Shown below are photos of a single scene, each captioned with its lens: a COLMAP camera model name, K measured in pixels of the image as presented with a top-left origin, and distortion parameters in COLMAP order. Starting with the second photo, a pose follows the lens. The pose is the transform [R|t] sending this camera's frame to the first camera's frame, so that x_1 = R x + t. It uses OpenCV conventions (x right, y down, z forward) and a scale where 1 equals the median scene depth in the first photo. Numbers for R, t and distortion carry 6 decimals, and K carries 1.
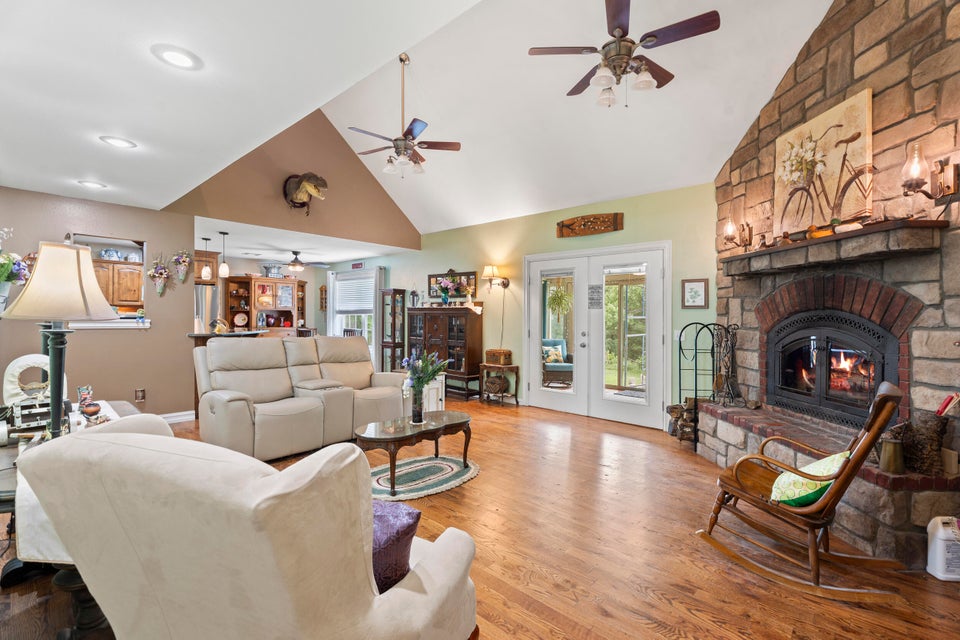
lens RADIAL K [[428.8, 0, 485.3], [0, 428.8, 322.2], [0, 0, 1]] dist [0.002033, -0.001624]
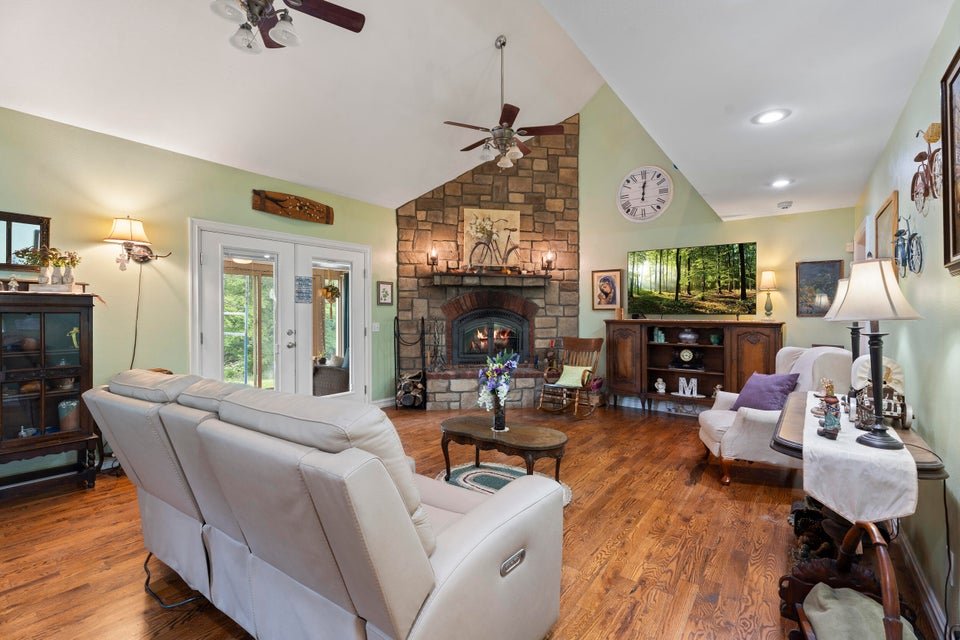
lens RADIAL K [[441.1, 0, 486.2], [0, 441.1, 308.3], [0, 0, 1]] dist [0.005703, 0.000602]
pose [[-0.111346, -0.002403, 0.993779, -1.135474], [0.008557, 0.999958, 0.003377, -0.033348], [-0.993745, 0.008880, -0.111321, 1.164232]]
